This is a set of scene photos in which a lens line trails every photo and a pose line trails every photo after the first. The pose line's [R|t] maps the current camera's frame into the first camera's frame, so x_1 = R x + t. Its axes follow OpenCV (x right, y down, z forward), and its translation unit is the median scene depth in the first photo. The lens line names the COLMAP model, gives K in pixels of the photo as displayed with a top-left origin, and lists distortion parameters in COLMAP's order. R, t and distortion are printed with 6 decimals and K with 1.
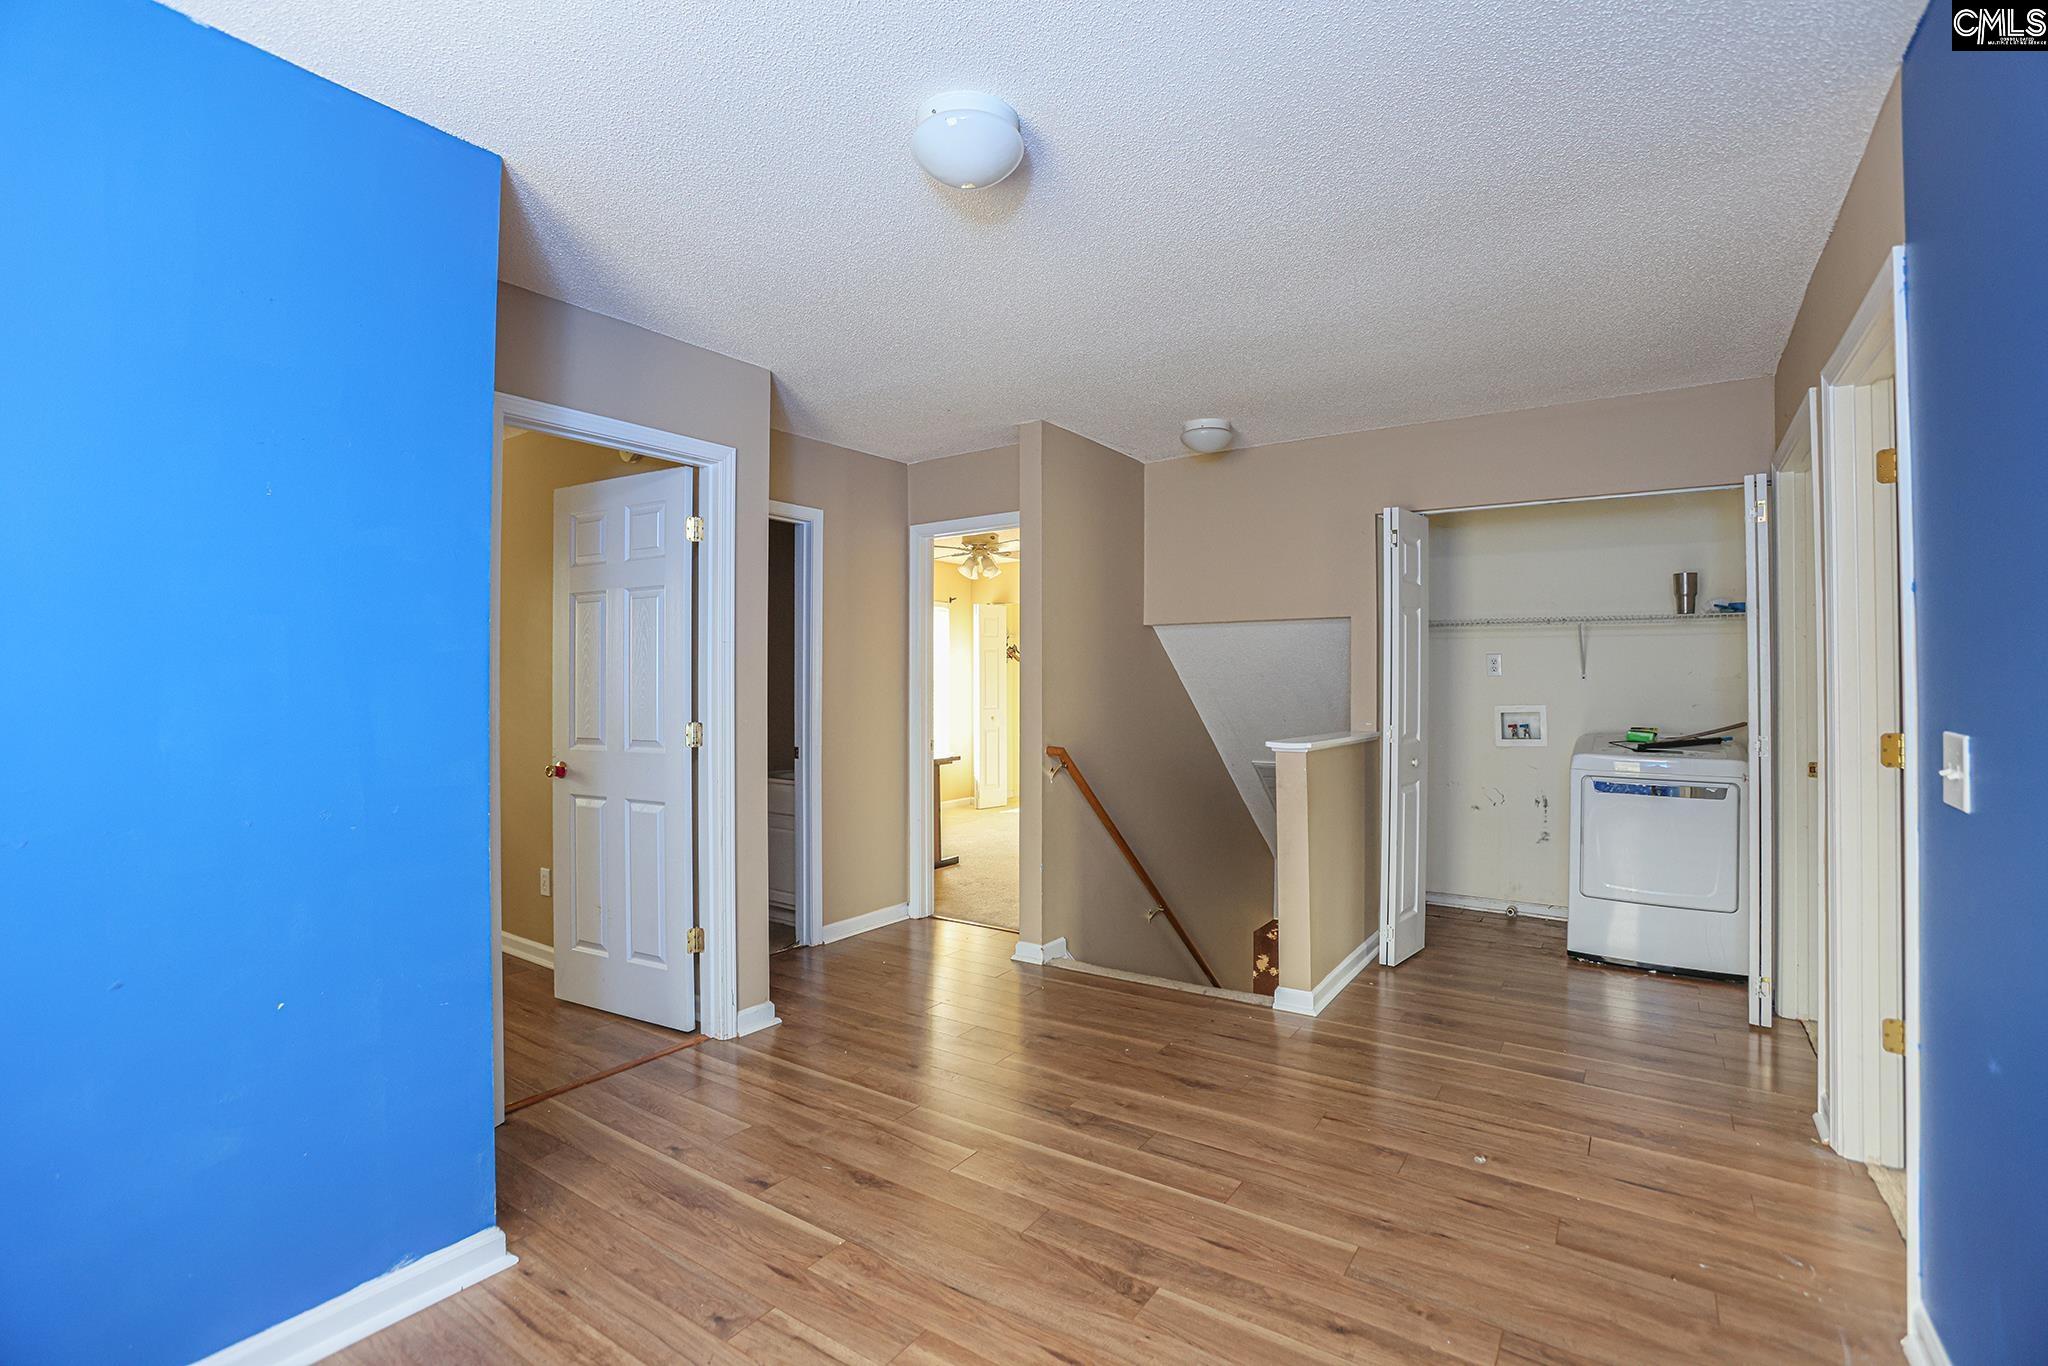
lens RADIAL K [[932.9, 0, 1027.6], [0, 932.9, 671.7], [0, 0, 1]] dist [-0.077390, 0.031847]
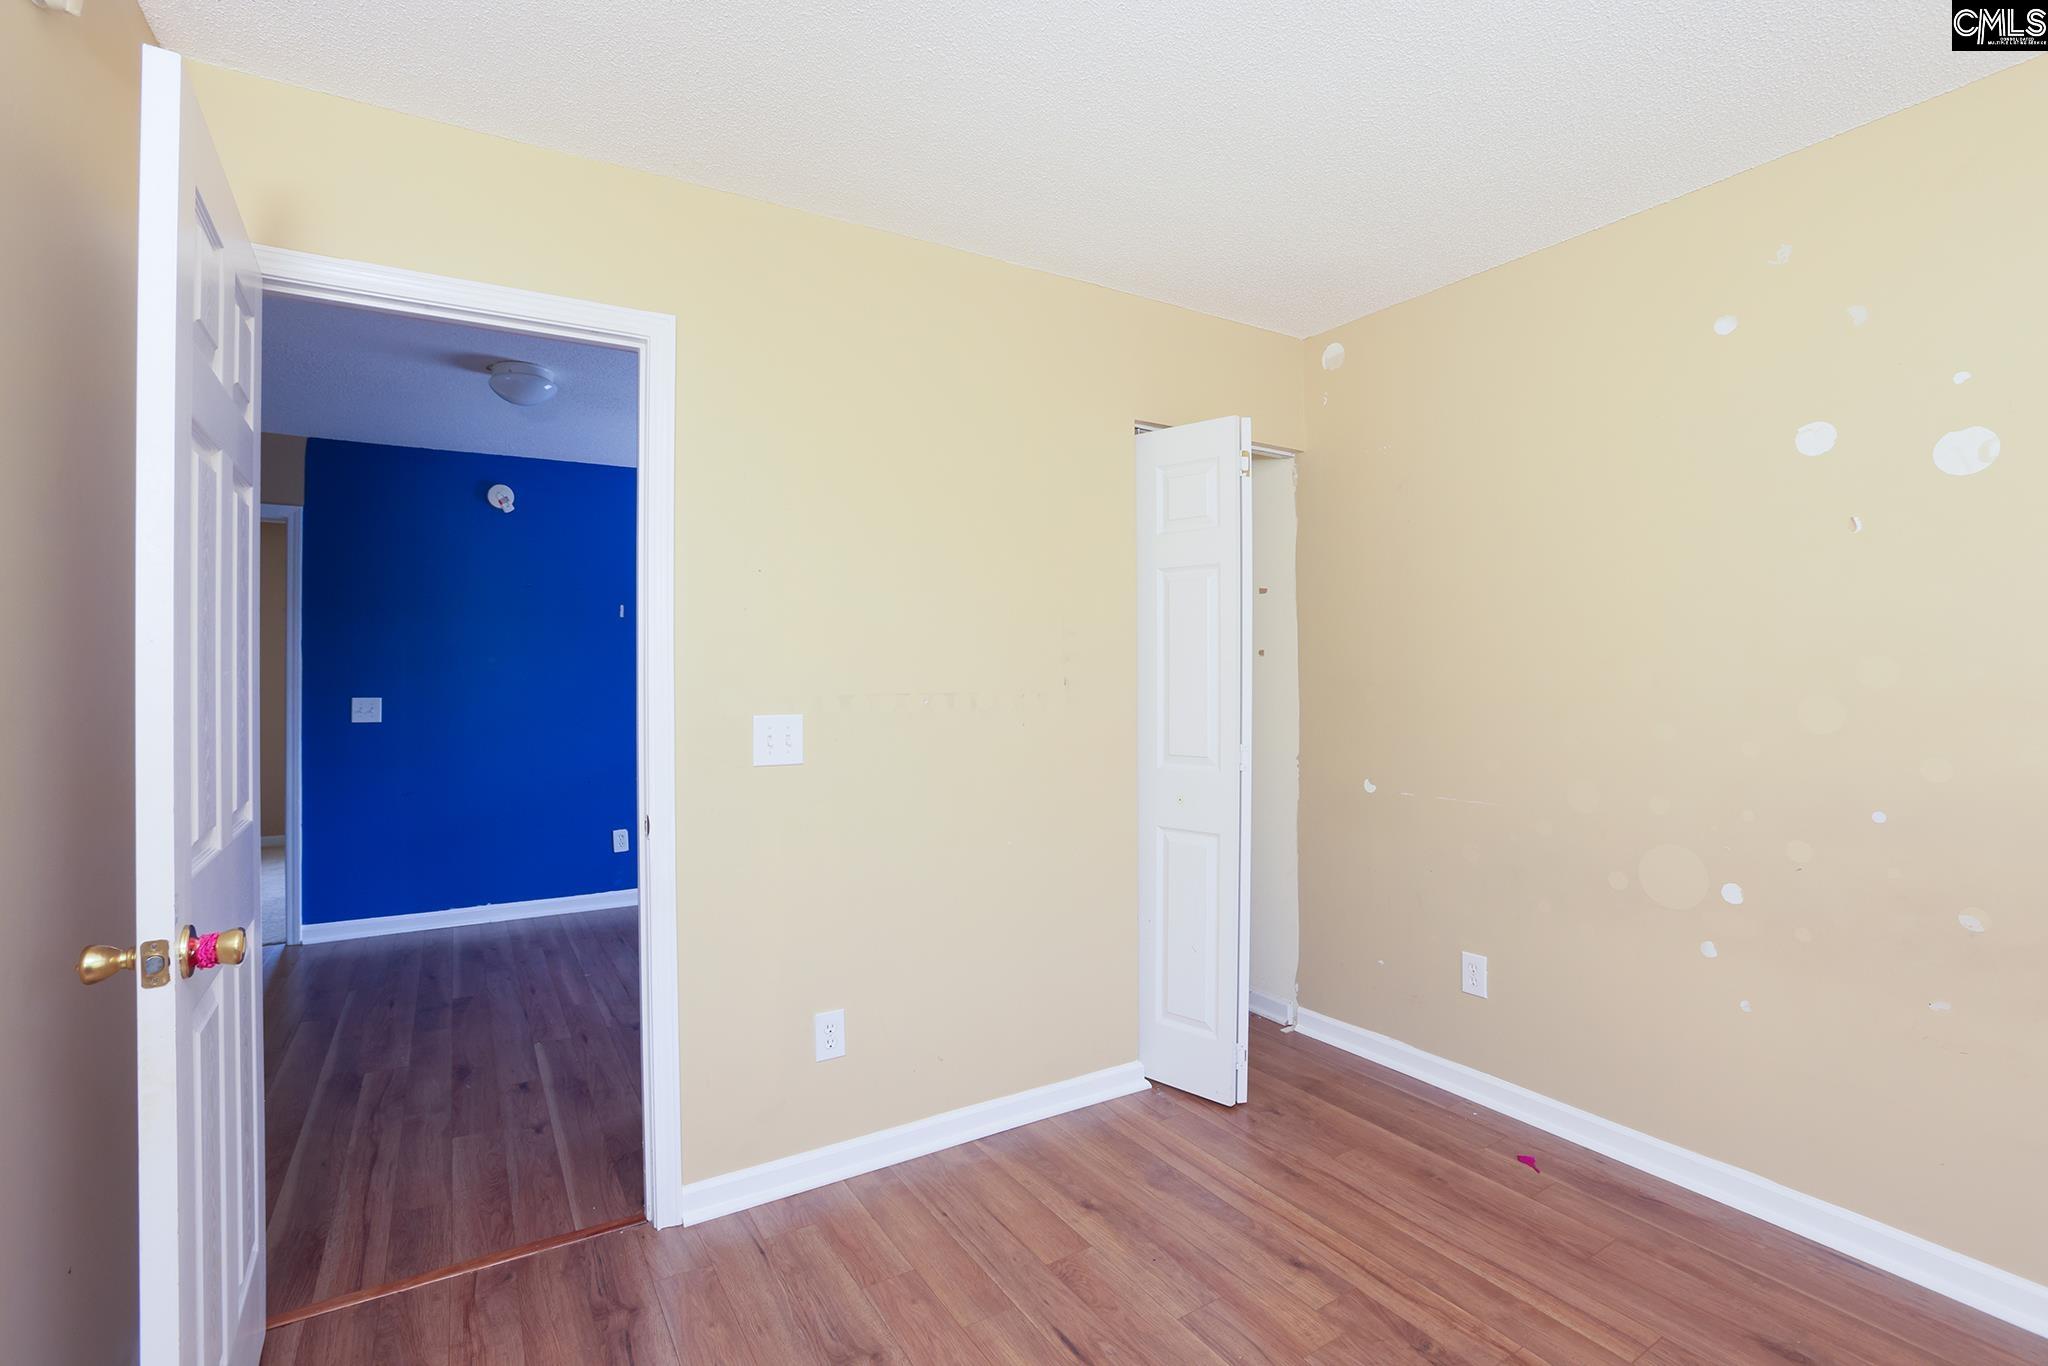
lens RADIAL K [[932.9, 0, 1027.6], [0, 932.9, 671.7], [0, 0, 1]] dist [-0.077390, 0.031847]
pose [[-0.914659, 0.015164, 0.403942, -1.377277], [0.011477, 0.999867, -0.011546, 0.026842], [-0.404064, -0.005924, -0.914712, 1.794458]]
